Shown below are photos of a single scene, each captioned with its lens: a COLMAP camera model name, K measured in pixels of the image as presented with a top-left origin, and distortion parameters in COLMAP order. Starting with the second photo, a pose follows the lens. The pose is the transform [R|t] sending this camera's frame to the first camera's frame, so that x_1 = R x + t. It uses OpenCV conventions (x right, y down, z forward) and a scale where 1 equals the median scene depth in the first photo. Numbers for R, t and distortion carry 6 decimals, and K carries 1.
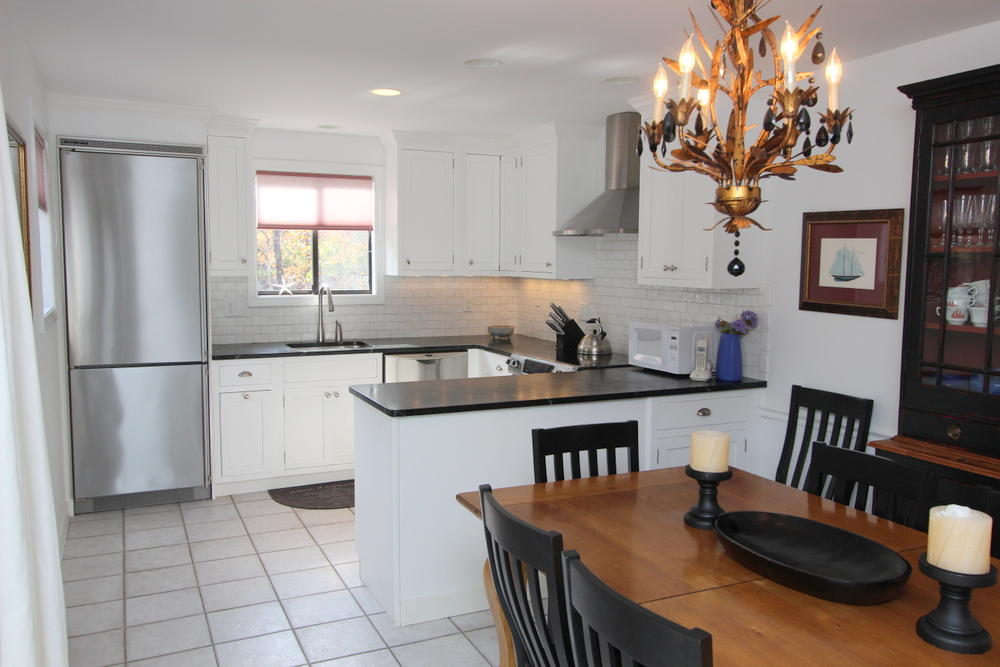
lens RADIAL K [[799.0, 0, 500.0], [0, 799.0, 333.5], [0, 0, 1]] dist [-0.013542, 0.035253]
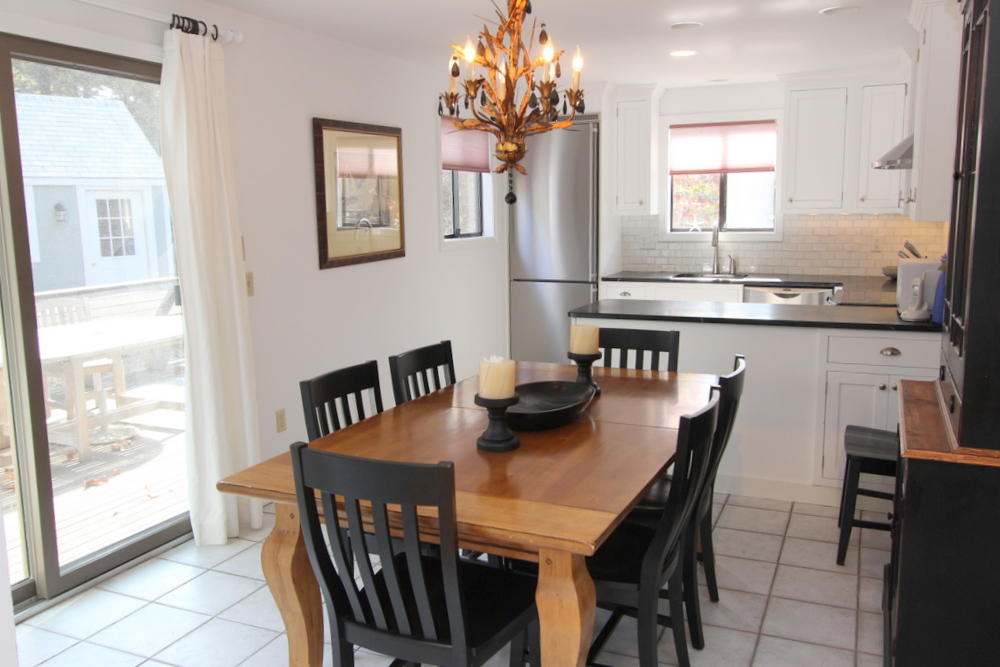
lens RADIAL K [[846.2, 0, 500.0], [0, 846.2, 333.5], [0, 0, 1]] dist [-0.003838, 0.012638]
pose [[0.651296, 0.095284, -0.752817, 0.511563], [-0.050308, 0.995324, 0.082454, 0.011917], [0.757154, -0.015829, 0.653045, -0.011076]]
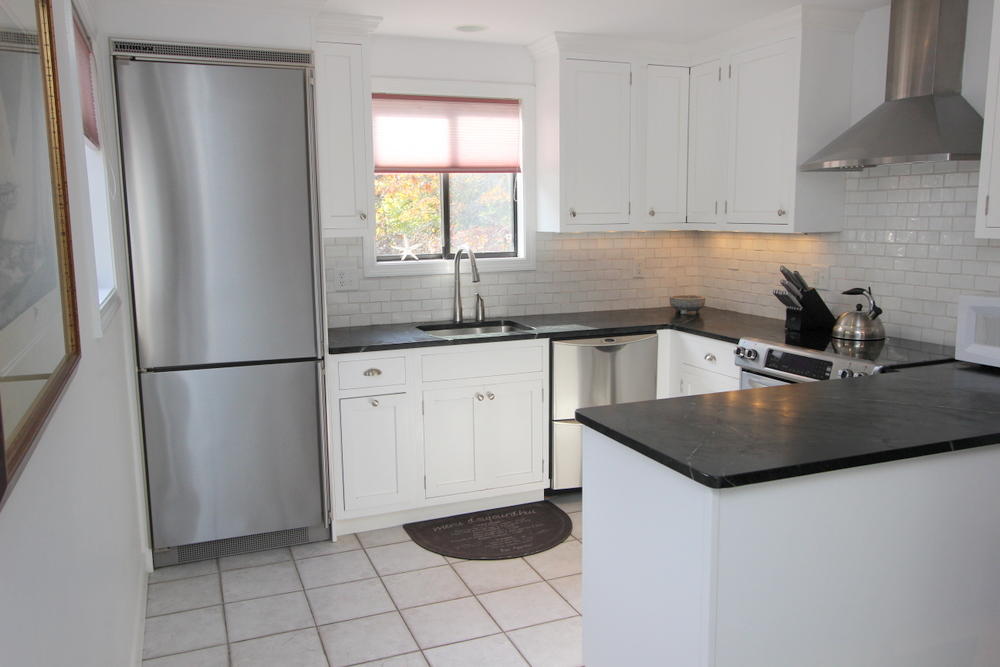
lens RADIAL K [[799.0, 0, 500.0], [0, 799.0, 333.5], [0, 0, 1]] dist [-0.013542, 0.035253]
pose [[0.997892, -0.010473, -0.064041, -0.143975], [0.014051, 0.998350, 0.055677, -0.021386], [0.063352, -0.056459, 0.996393, 0.261048]]
